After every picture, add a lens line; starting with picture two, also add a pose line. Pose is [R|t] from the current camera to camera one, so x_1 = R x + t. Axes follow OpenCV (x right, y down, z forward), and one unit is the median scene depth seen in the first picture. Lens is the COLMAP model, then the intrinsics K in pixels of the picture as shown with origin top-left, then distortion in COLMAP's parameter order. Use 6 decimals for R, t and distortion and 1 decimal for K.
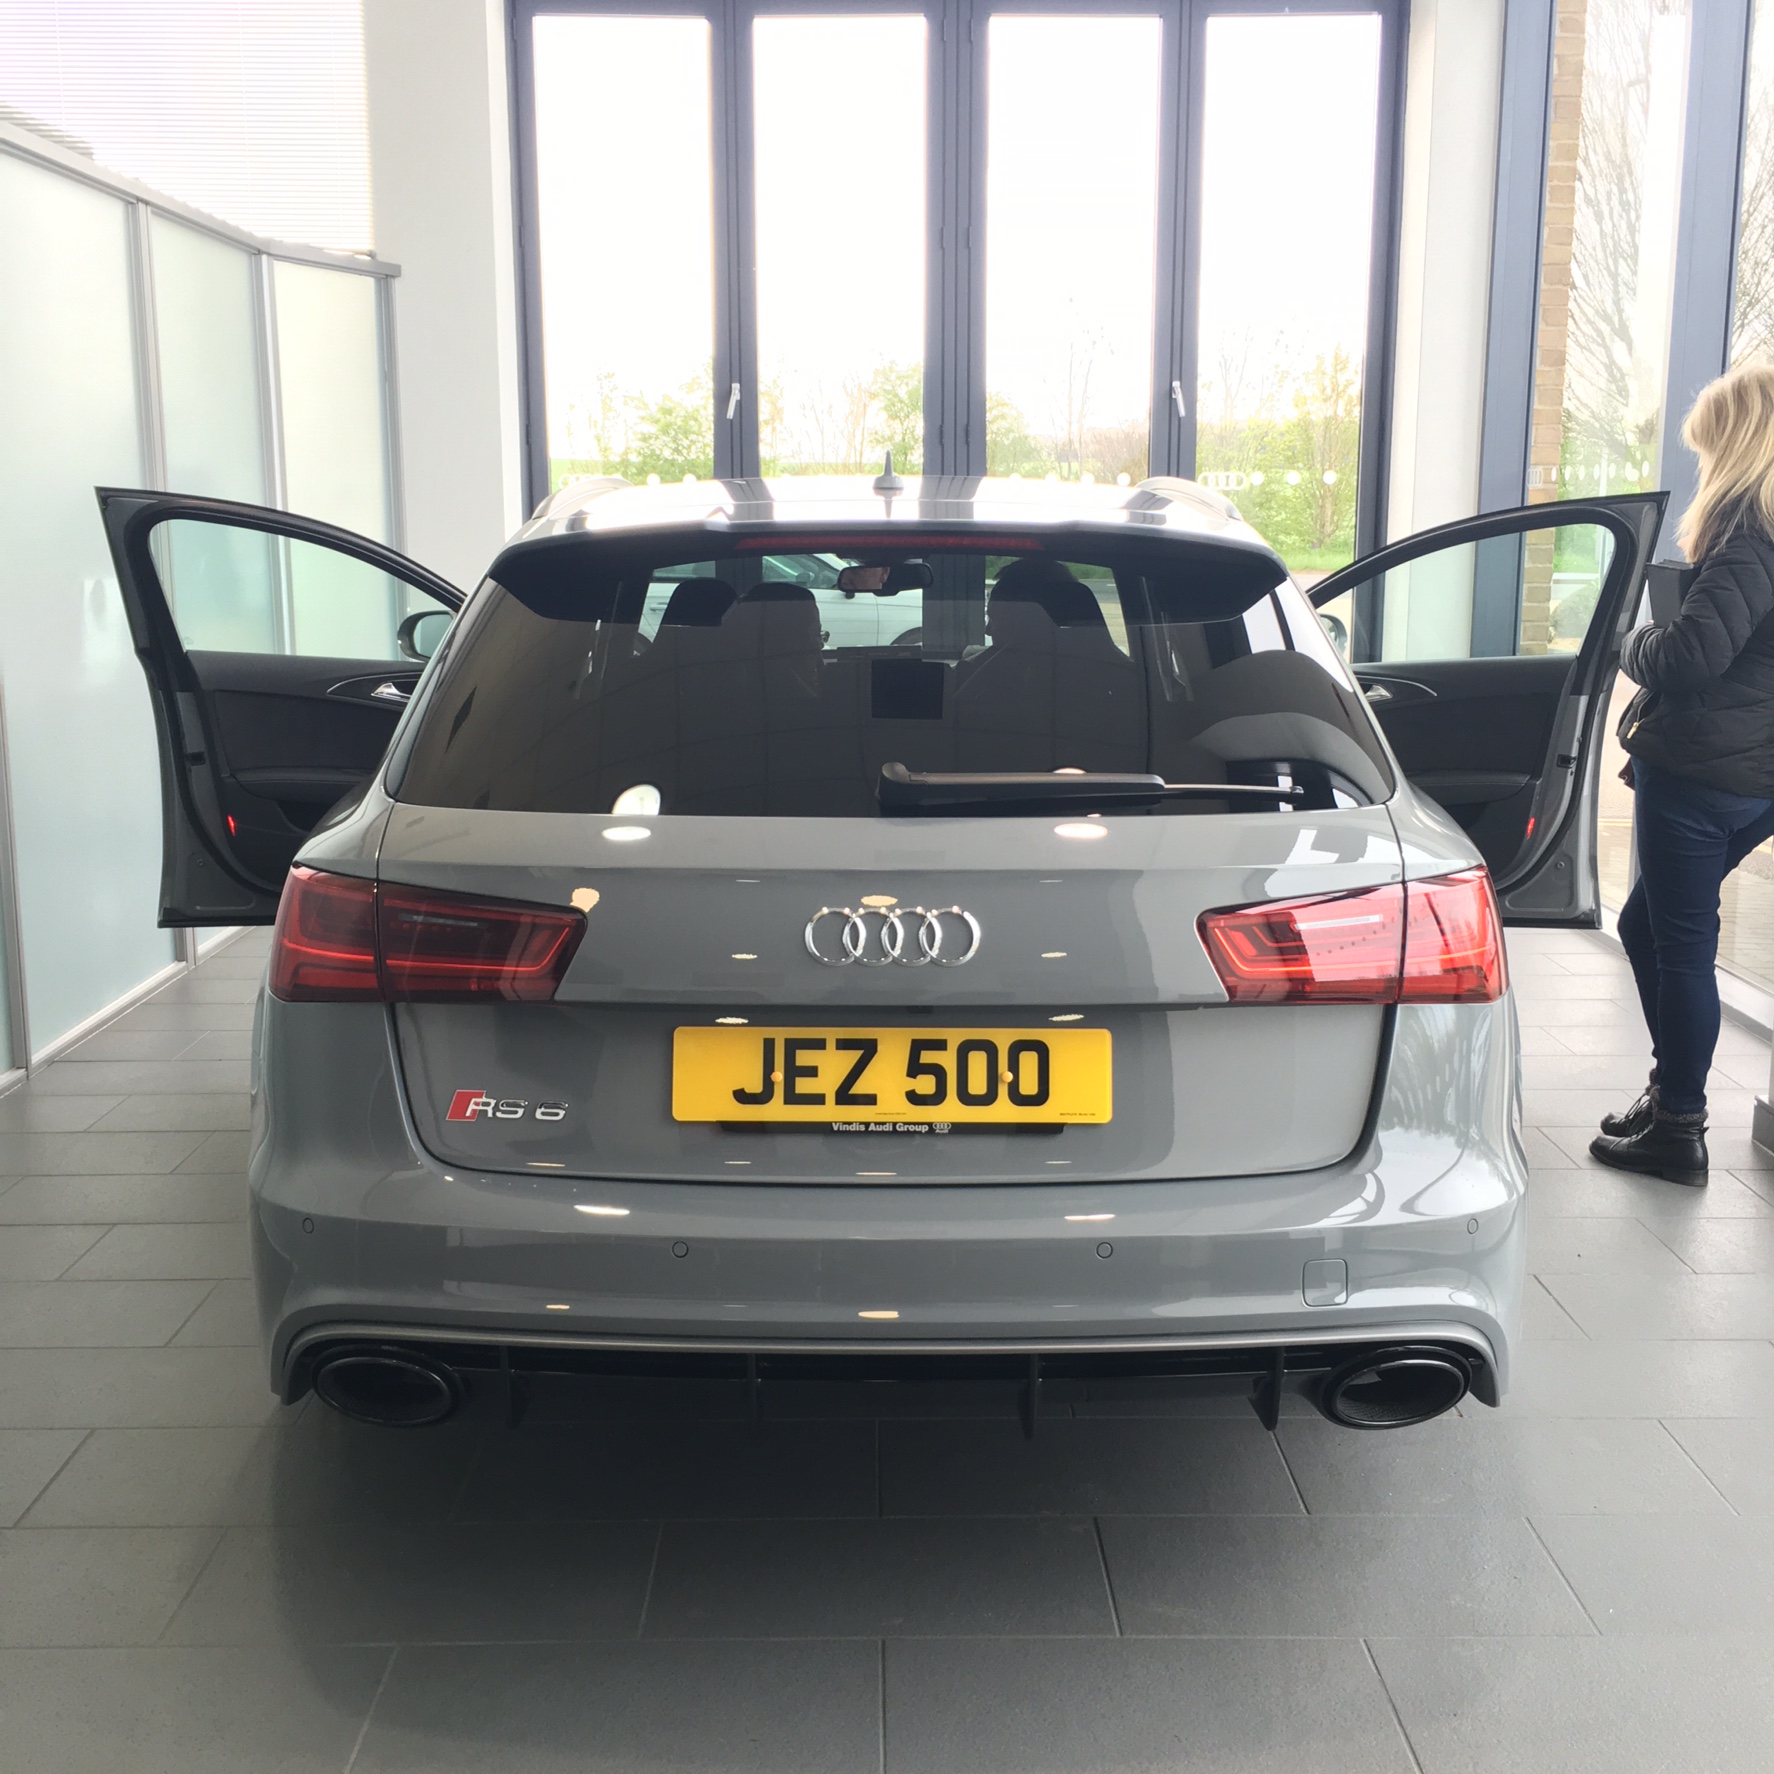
lens RADIAL K [[1913.9, 0, 887.0], [0, 1913.9, 887.0], [0, 0, 1]] dist [-0.004390, -0.158846]
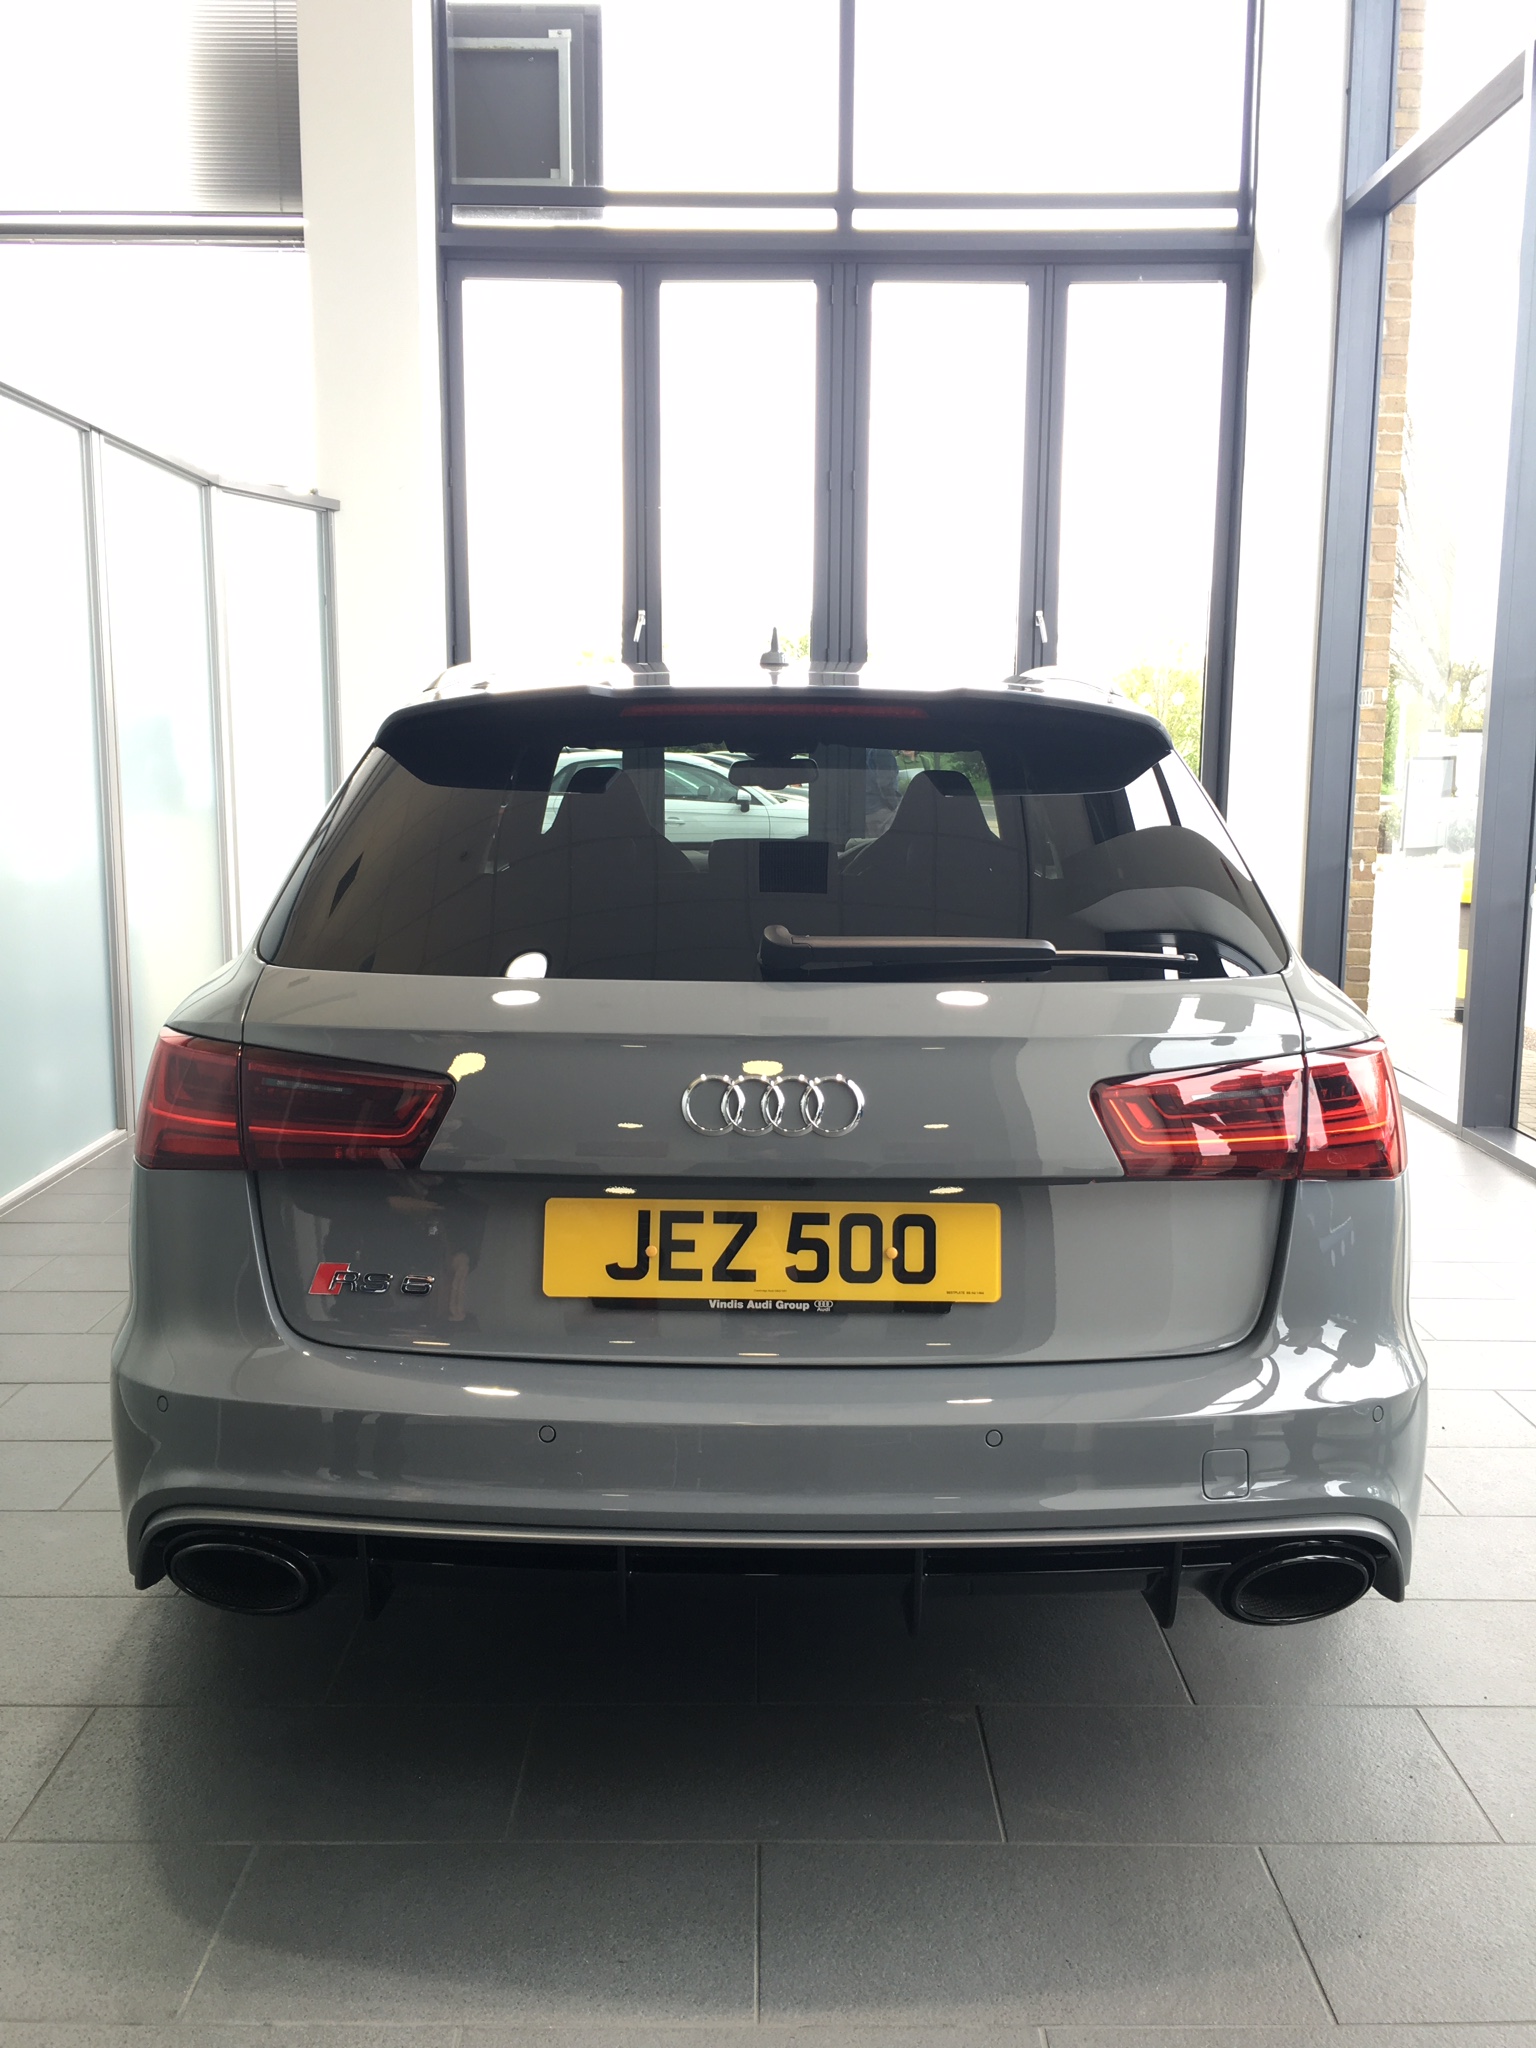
lens RADIAL K [[1727.7, 0, 769.6], [0, 1727.7, 979.6], [0, 0, 1]] dist [-0.002332, -0.002020]
pose [[0.999969, 0.006880, -0.003882, 0.003834], [-0.007068, 0.998699, -0.050502, 0.006420], [0.003530, 0.050528, 0.998716, 0.125763]]
